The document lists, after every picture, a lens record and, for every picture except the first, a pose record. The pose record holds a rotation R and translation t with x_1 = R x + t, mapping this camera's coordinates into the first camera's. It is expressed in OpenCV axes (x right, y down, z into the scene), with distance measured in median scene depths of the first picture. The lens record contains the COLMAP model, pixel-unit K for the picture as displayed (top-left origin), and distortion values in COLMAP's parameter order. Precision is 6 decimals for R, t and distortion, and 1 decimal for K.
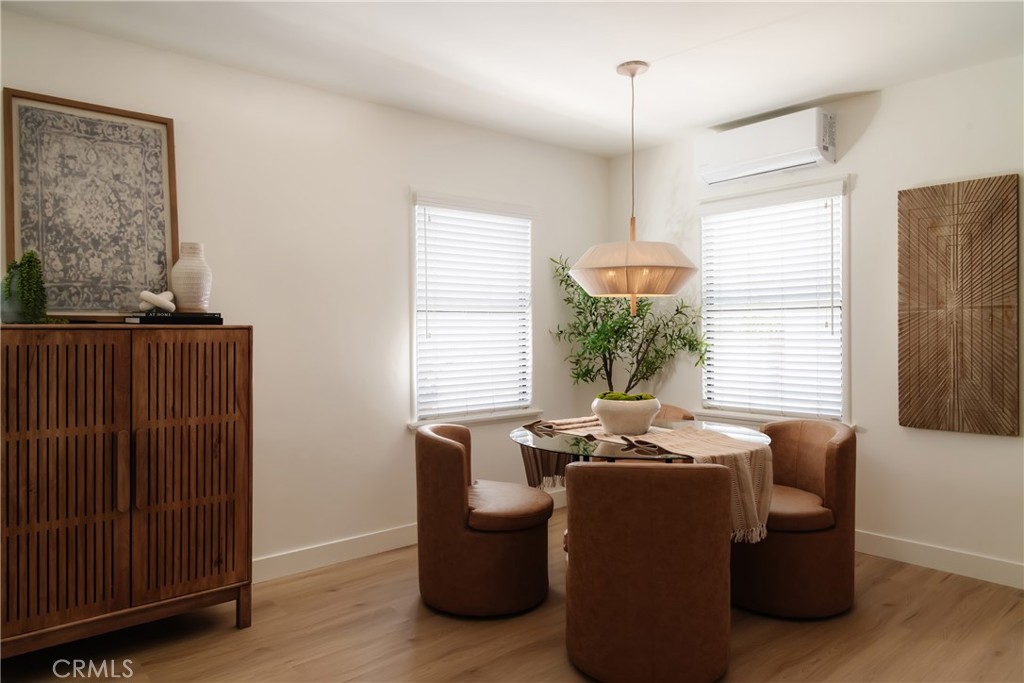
lens RADIAL K [[682.3, 0, 512.0], [0, 682.3, 341.5], [0, 0, 1]] dist [-0.002138, -0.002901]
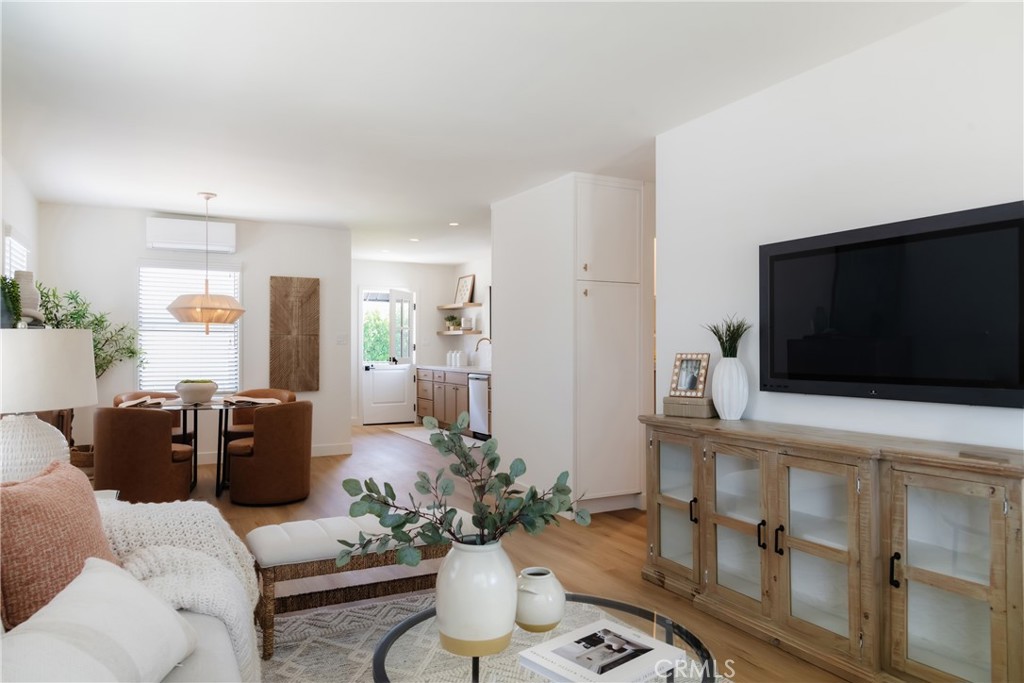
lens RADIAL K [[666.0, 0, 512.0], [0, 666.0, 341.5], [0, 0, 1]] dist [0.000776, -0.001611]
pose [[0.220291, 0.015551, 0.975310, -1.510678], [0.008785, 0.999801, -0.017926, 0.019870], [-0.975395, 0.012517, 0.220111, -0.166371]]
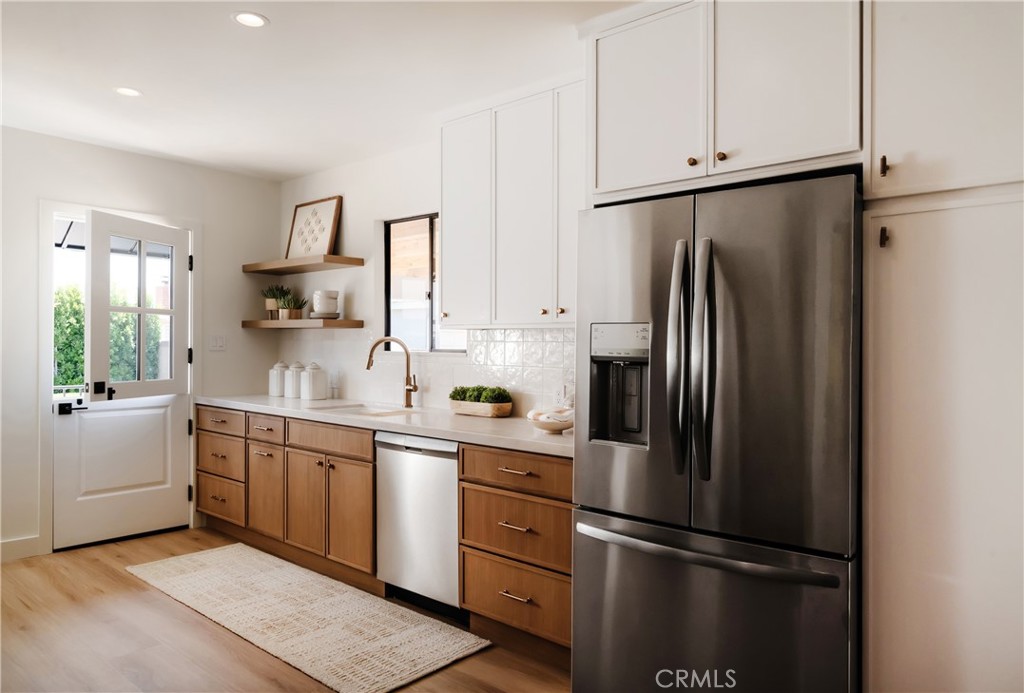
lens RADIAL K [[694.6, 0, 512.0], [0, 694.6, 346.5], [0, 0, 1]] dist [-0.003683, -0.000854]
pose [[-0.144260, 0.002177, 0.989537, 0.226267], [0.002234, 0.999996, -0.001874, -0.036338], [-0.989537, 0.001940, -0.144264, 0.659662]]
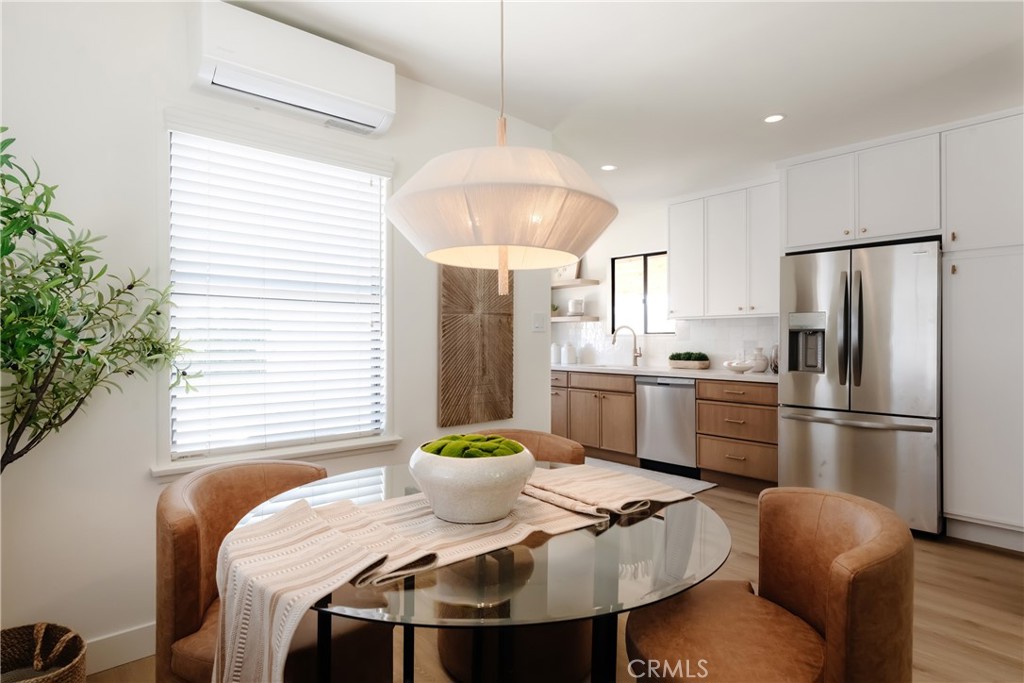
lens RADIAL K [[547.4, 0, 512.0], [0, 547.4, 341.5], [0, 0, 1]] dist [0.000452, -0.000378]
pose [[-0.004764, 0.003528, 0.999982, -0.299600], [0.010683, 0.999937, -0.003477, 0.001480], [-0.999932, 0.010666, -0.004801, 1.136244]]
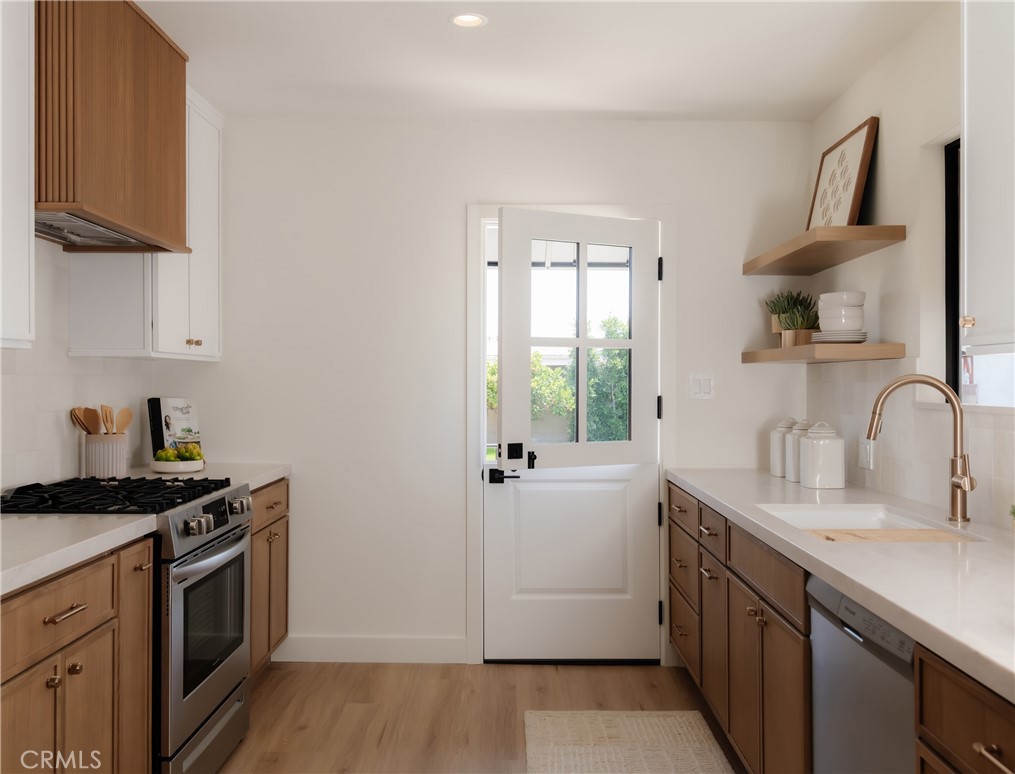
lens RADIAL K [[911.3, 0, 507.5], [0, 911.3, 387.0], [0, 0, 1]] dist [0.010525, -0.000361]
pose [[0.654634, 0.002508, 0.755942, 0.729247], [0.006405, 0.999940, -0.008865, -0.040689], [-0.755919, 0.010645, 0.654579, 0.402824]]
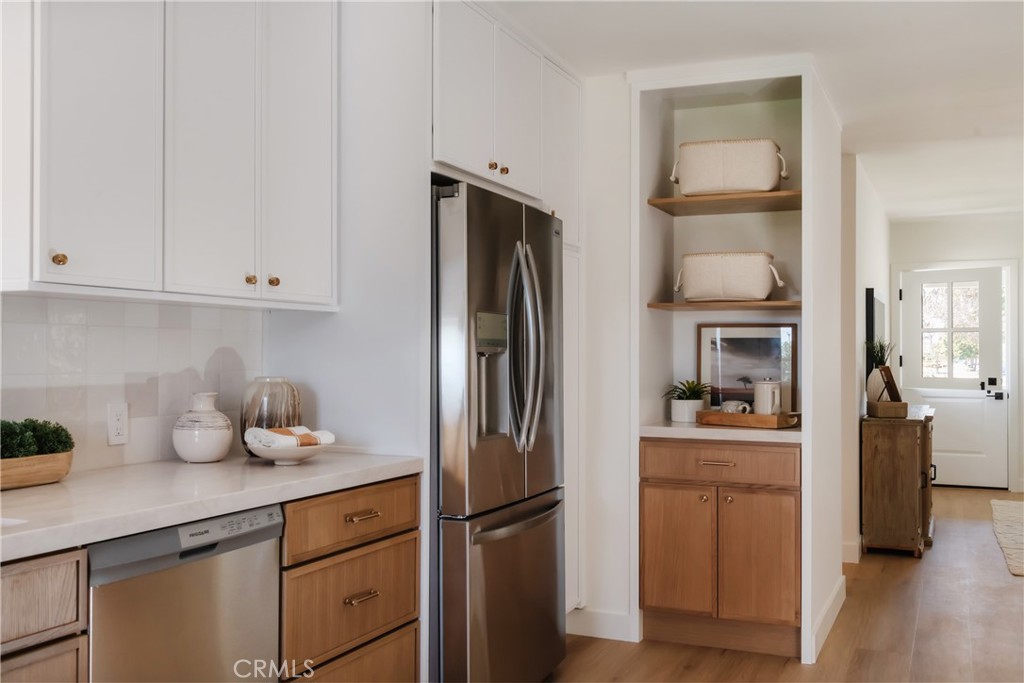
lens RADIAL K [[975.5, 0, 512.0], [0, 975.5, 341.5], [0, 0, 1]] dist [-0.004049, -0.011212]
pose [[-0.909443, -0.001081, -0.415826, 1.504469], [-0.001832, 0.999997, 0.001406, -0.033306], [0.415824, 0.002040, -0.909443, 1.462970]]
